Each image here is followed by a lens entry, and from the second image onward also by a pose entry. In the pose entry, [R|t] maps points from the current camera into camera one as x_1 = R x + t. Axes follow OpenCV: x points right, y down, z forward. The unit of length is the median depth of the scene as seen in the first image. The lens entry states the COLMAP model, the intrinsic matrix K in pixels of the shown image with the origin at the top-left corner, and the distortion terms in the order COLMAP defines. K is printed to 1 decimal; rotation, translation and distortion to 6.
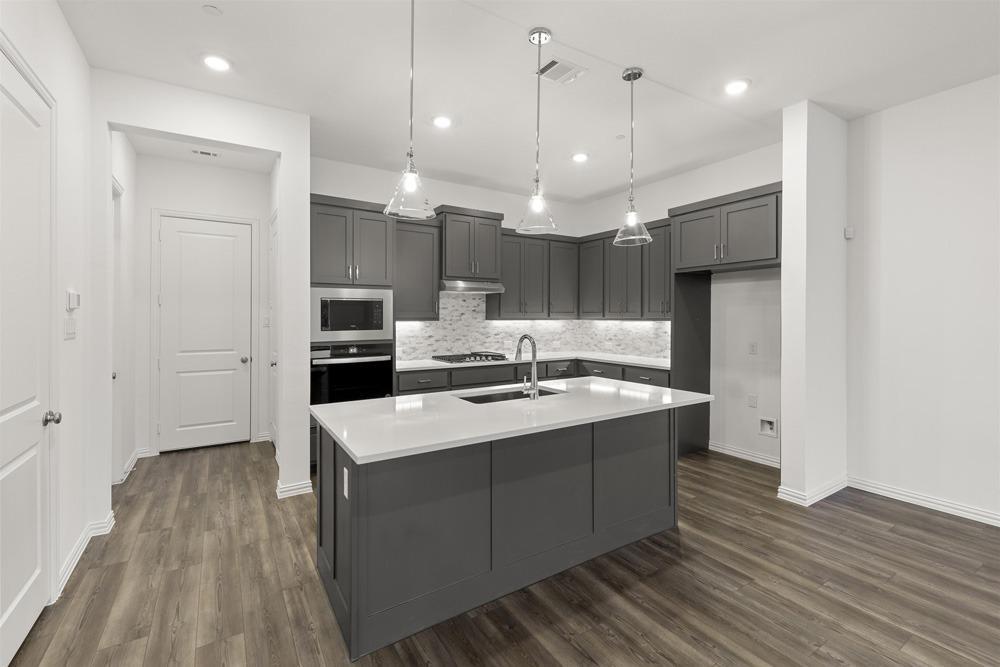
lens RADIAL K [[440.4, 0, 499.9], [0, 440.4, 314.4], [0, 0, 1]] dist [-0.000109, -0.000366]
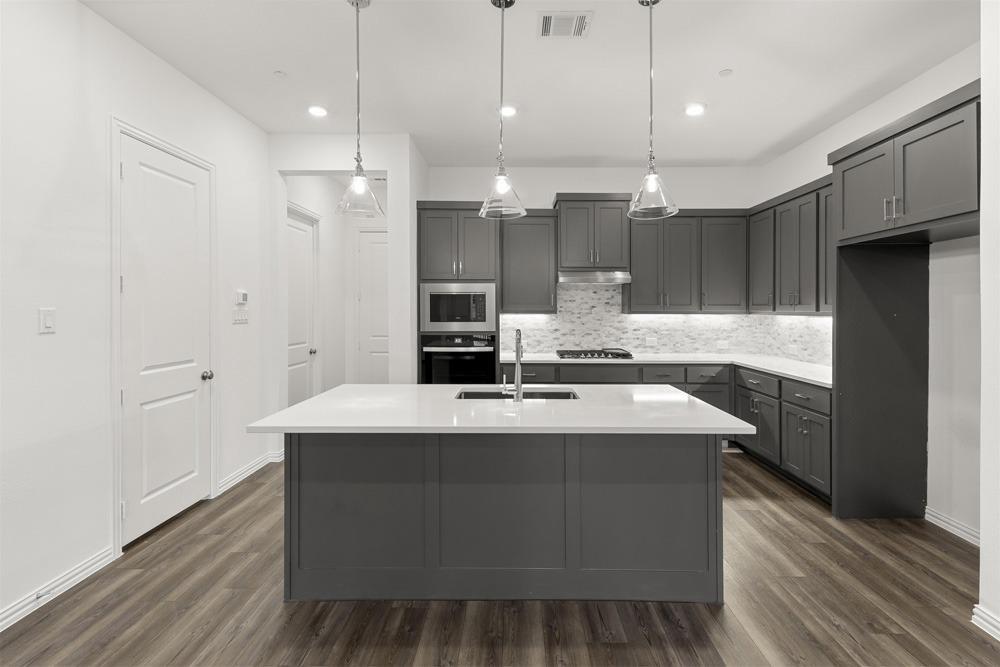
lens RADIAL K [[446.4, 0, 503.4], [0, 446.4, 307.7], [0, 0, 1]] dist [-0.000581, -0.000693]
pose [[0.837453, 0.001020, -0.546509, 0.319630], [-0.000462, 0.999999, 0.001158, -0.000168], [0.546510, -0.000717, 0.837452, 0.126371]]
